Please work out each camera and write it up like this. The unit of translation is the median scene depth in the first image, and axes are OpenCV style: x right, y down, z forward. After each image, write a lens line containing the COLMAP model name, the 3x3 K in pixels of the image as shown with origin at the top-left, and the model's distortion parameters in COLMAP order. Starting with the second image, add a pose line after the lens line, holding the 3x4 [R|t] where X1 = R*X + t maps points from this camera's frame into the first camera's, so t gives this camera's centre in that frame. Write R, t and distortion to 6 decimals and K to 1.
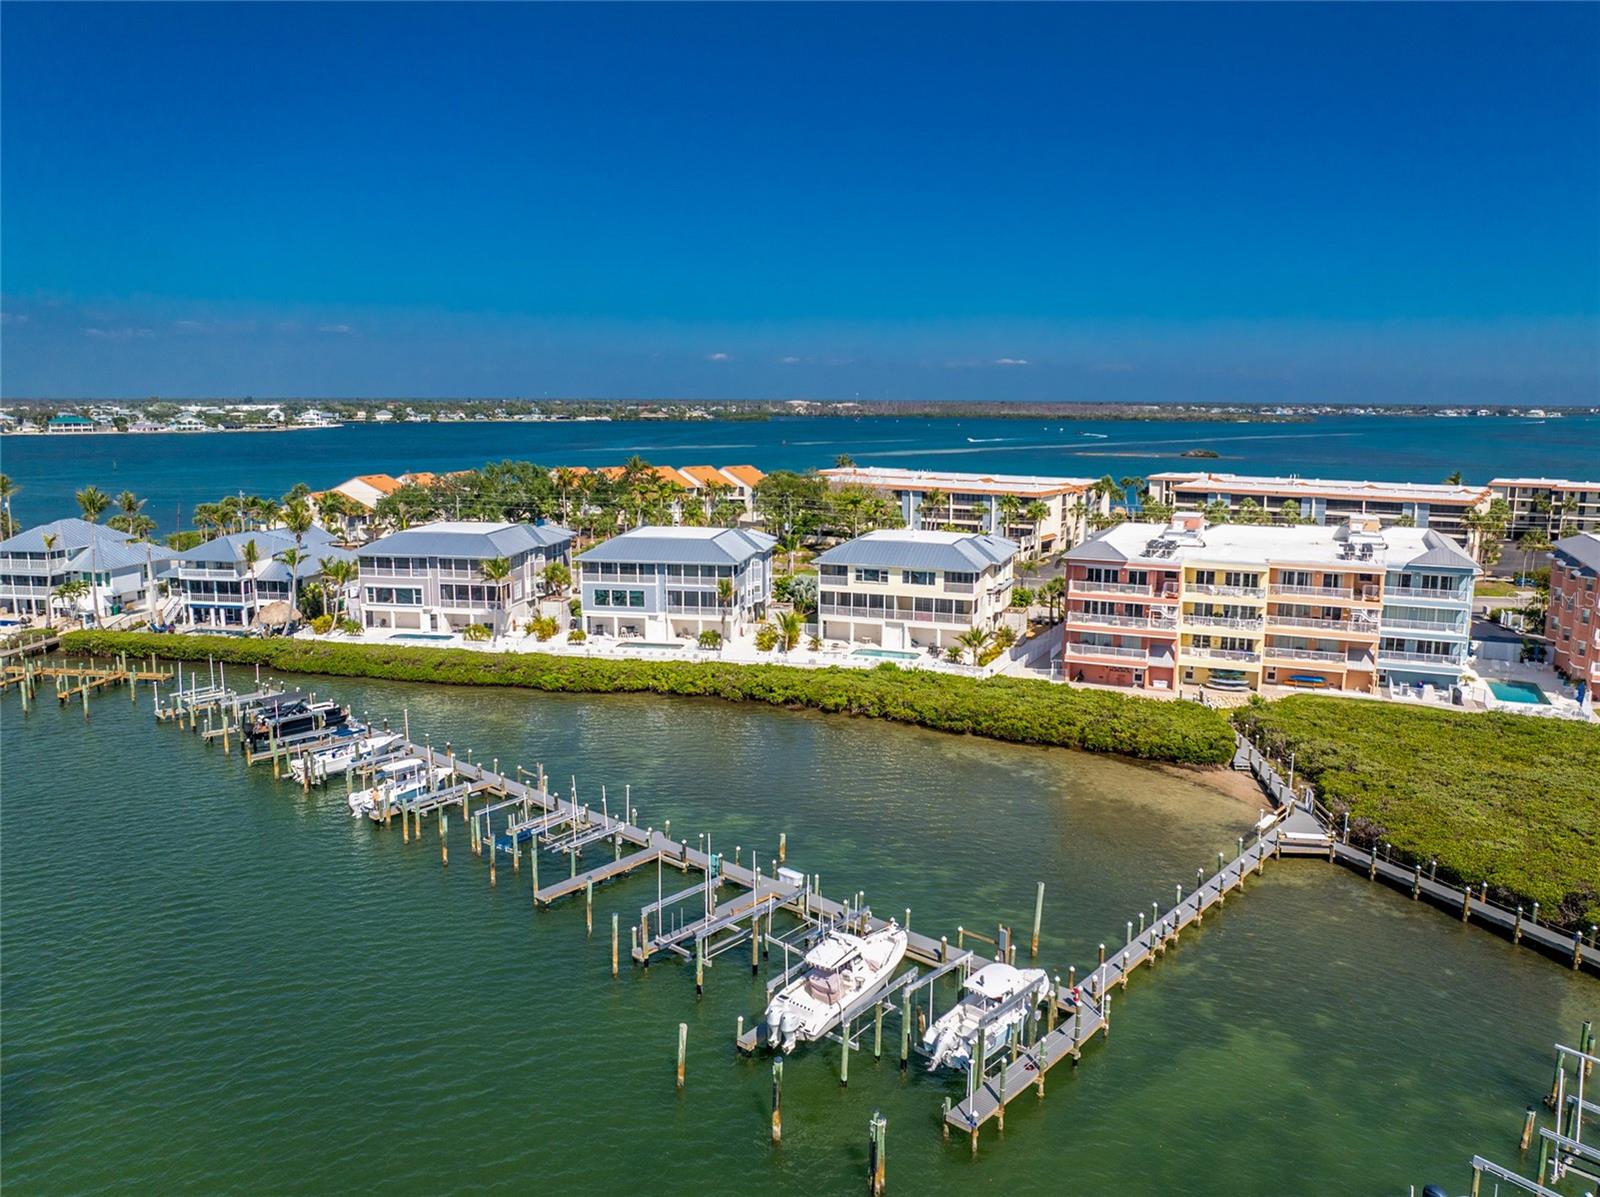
lens RADIAL K [[1157.4, 0, 794.1], [0, 1157.4, 599.3], [0, 0, 1]] dist [-0.023877, -0.024228]
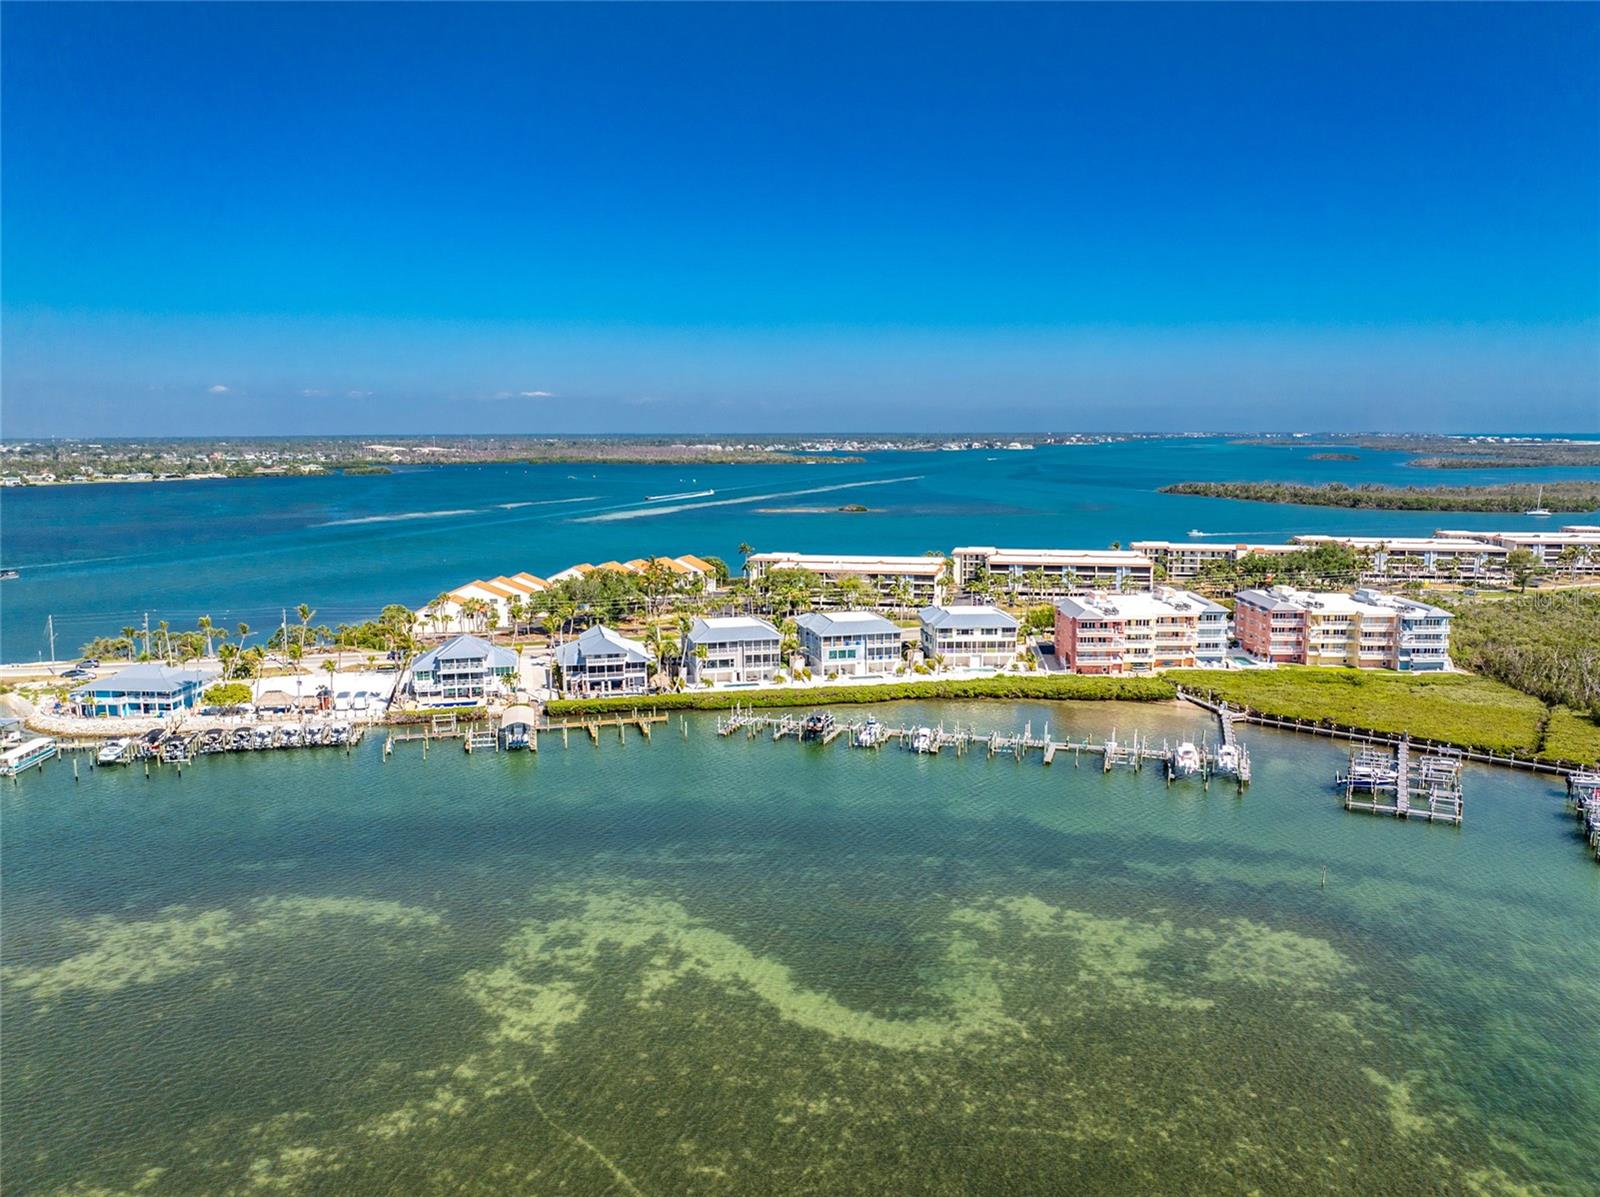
lens RADIAL K [[1100.8, 0, 816.0], [0, 1100.8, 597.7], [0, 0, 1]] dist [0.009980, -0.070725]
pose [[0.919804, -0.066294, 0.386737, -0.901431], [0.076047, 0.997055, -0.009954, -0.080565], [-0.384938, 0.038566, 0.922136, -0.662733]]
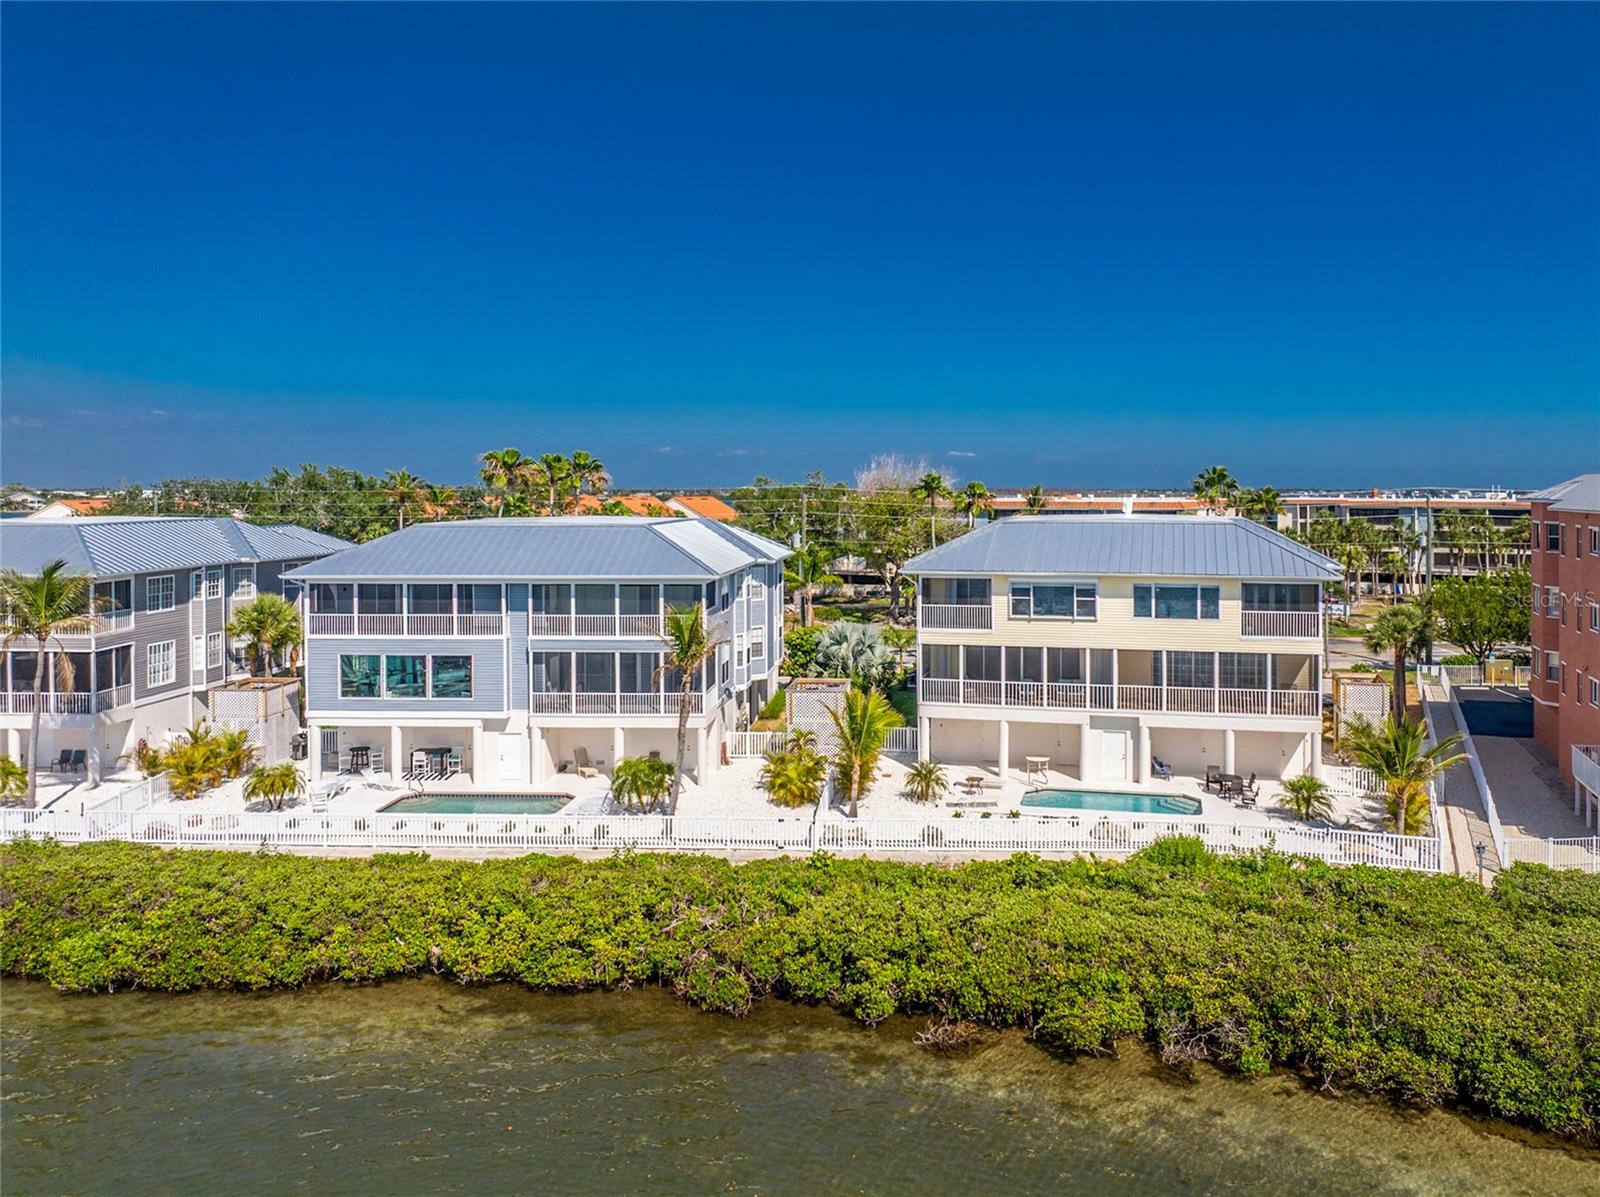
lens RADIAL K [[1194.7, 0, 926.2], [0, 1194.7, 476.1], [0, 0, 1]] dist [-0.037288, -0.005195]
pose [[0.988293, -0.003206, 0.152533, -0.040076], [0.030554, 0.983684, -0.177289, 0.008891], [-0.149476, 0.179875, 0.972266, 0.589008]]
